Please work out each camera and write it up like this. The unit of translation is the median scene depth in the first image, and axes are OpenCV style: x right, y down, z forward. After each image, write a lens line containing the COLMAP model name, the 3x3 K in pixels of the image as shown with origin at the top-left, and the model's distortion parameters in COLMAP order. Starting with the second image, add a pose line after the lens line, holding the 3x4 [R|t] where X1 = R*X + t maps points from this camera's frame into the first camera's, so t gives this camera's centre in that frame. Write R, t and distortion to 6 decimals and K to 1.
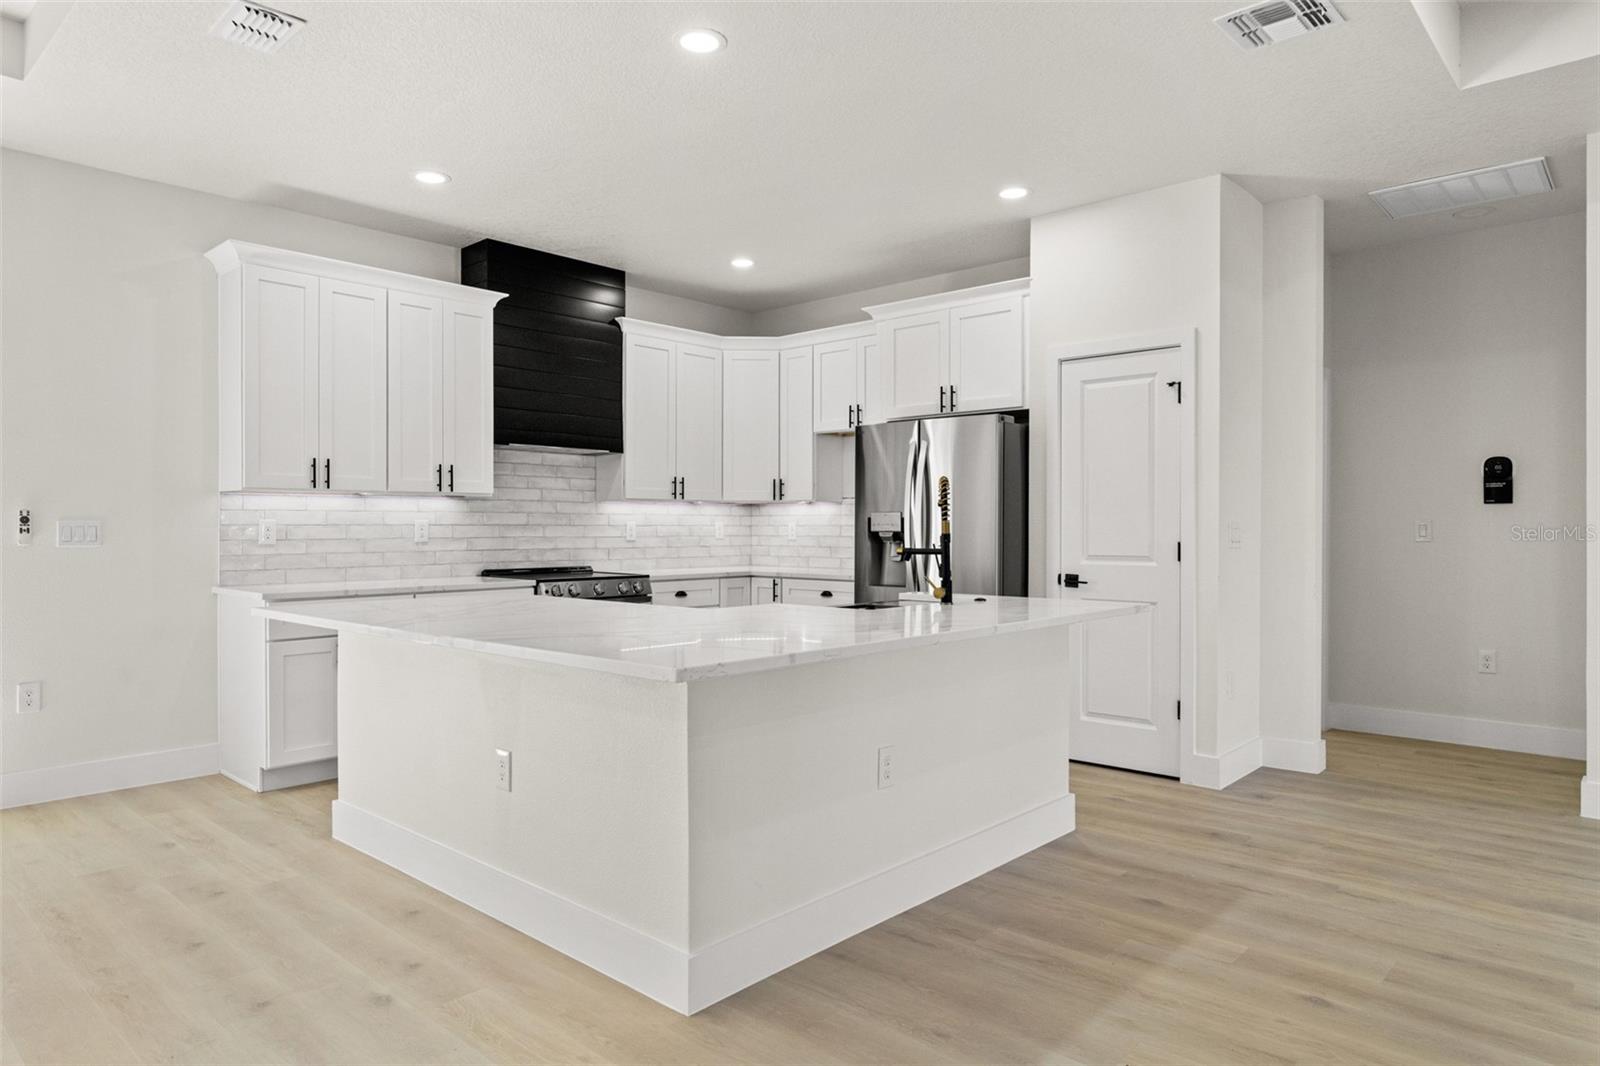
lens RADIAL K [[981.5, 0, 796.2], [0, 981.5, 536.1], [0, 0, 1]] dist [-0.000412, 0.002011]
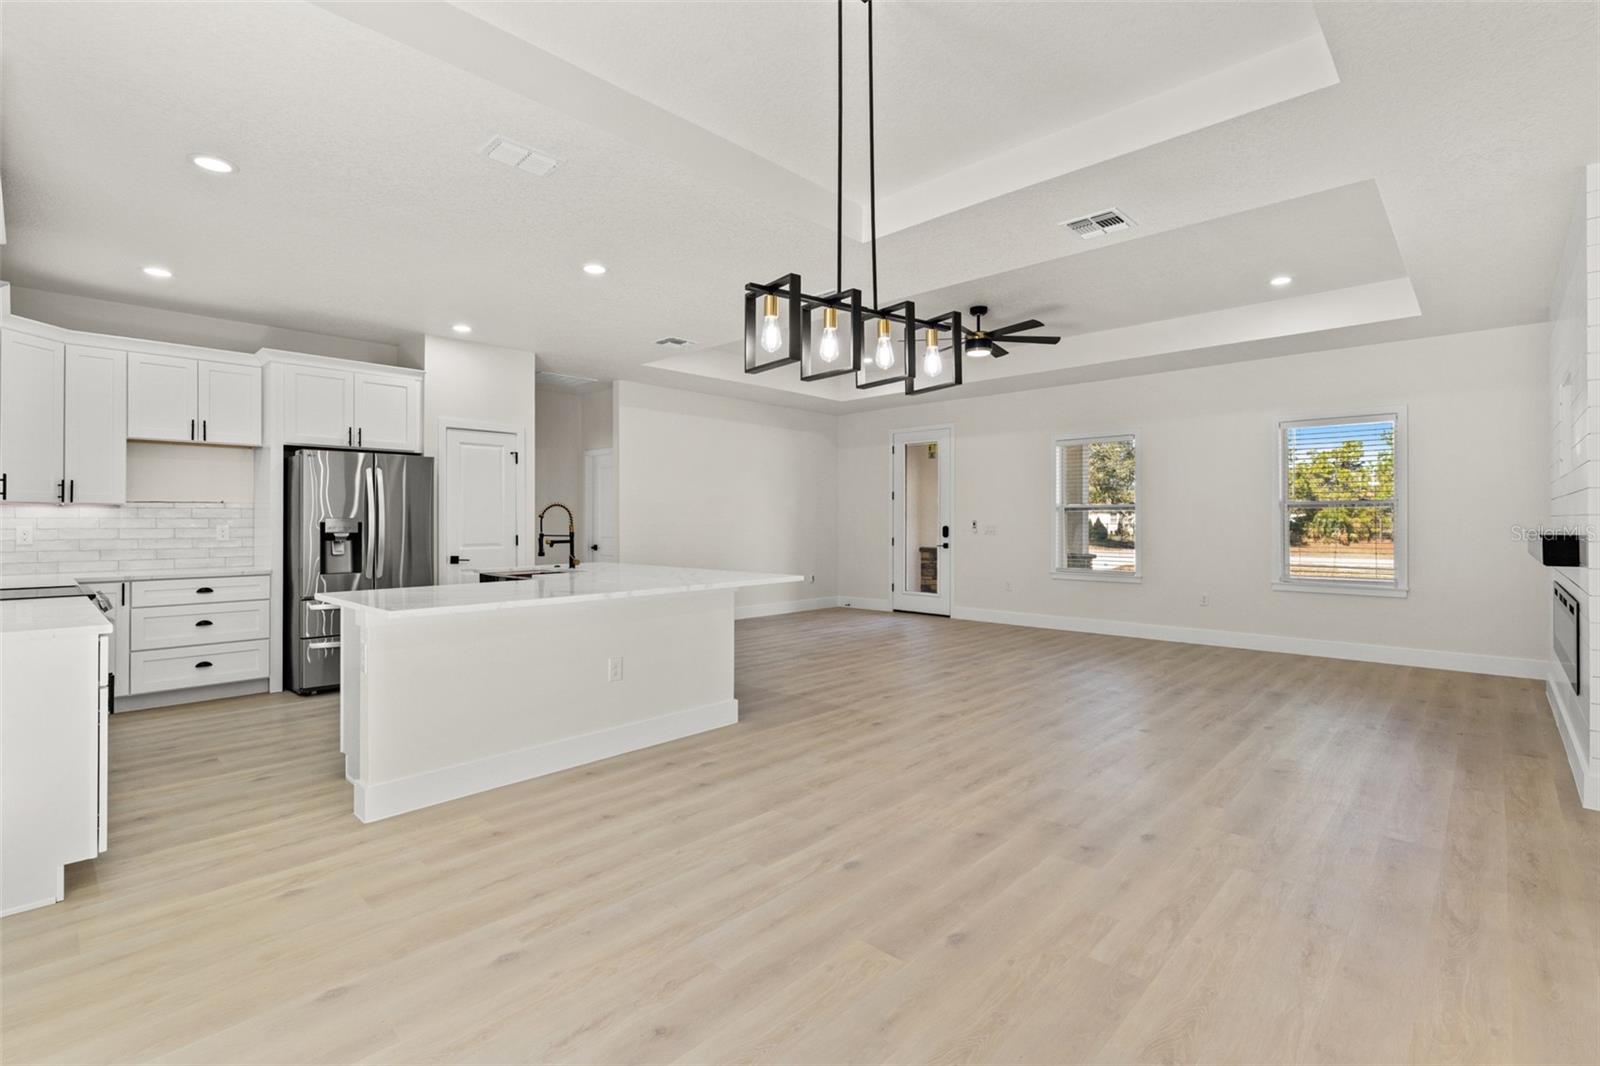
lens RADIAL K [[731.4, 0, 800.9], [0, 731.4, 518.3], [0, 0, 1]] dist [0.000814, -0.000397]
pose [[0.014353, 0.003709, 0.999890, -0.910672], [0.011349, 0.999928, -0.003872, -0.013354], [-0.999833, 0.011403, 0.014310, 0.365898]]
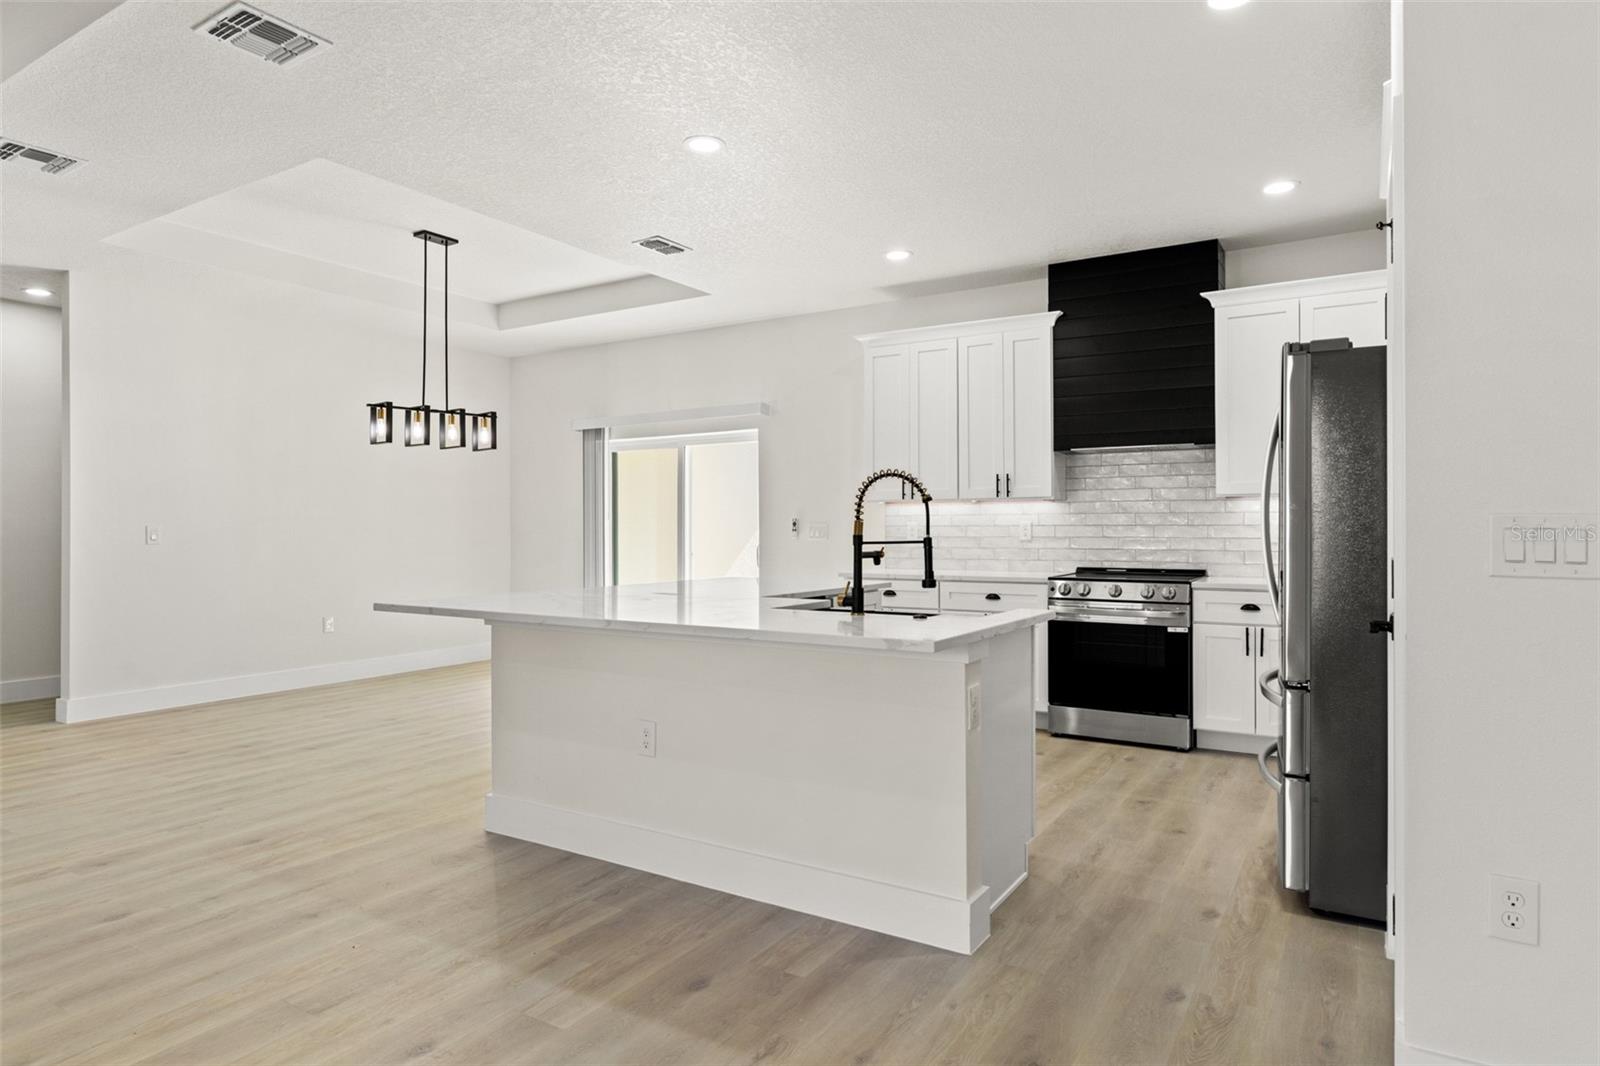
lens RADIAL K [[929.5, 0, 795.2], [0, 929.5, 524.4], [0, 0, 1]] dist [0.002520, -0.000140]
pose [[0.180520, -0.006175, -0.983552, 0.679574], [-0.008310, 0.999935, -0.007803, -0.002073], [0.983536, 0.009582, 0.180457, 0.558560]]
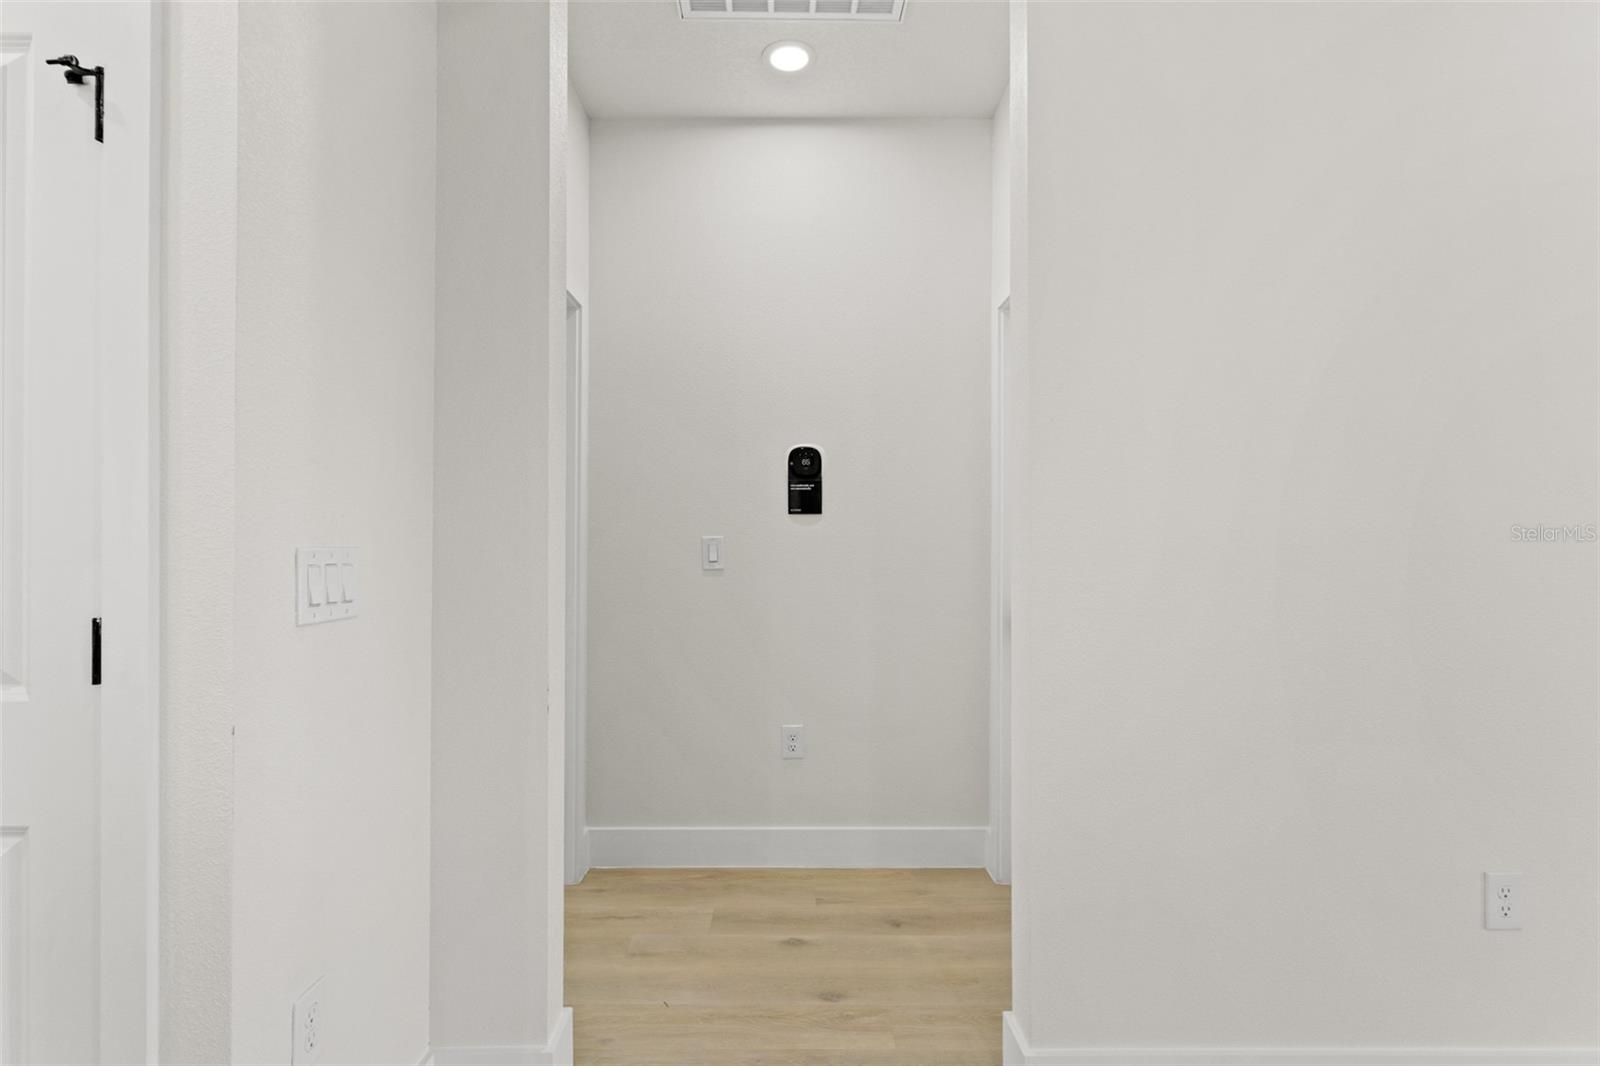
lens RADIAL K [[737.5, 0, 793.3], [0, 737.5, 539.8], [0, 0, 1]] dist [0.003299, 0.000832]
pose [[0.732613, 0.003793, 0.680635, 0.341744], [0.005096, 0.999926, -0.011058, -0.008745], [-0.680626, 0.011570, 0.732539, 0.604123]]
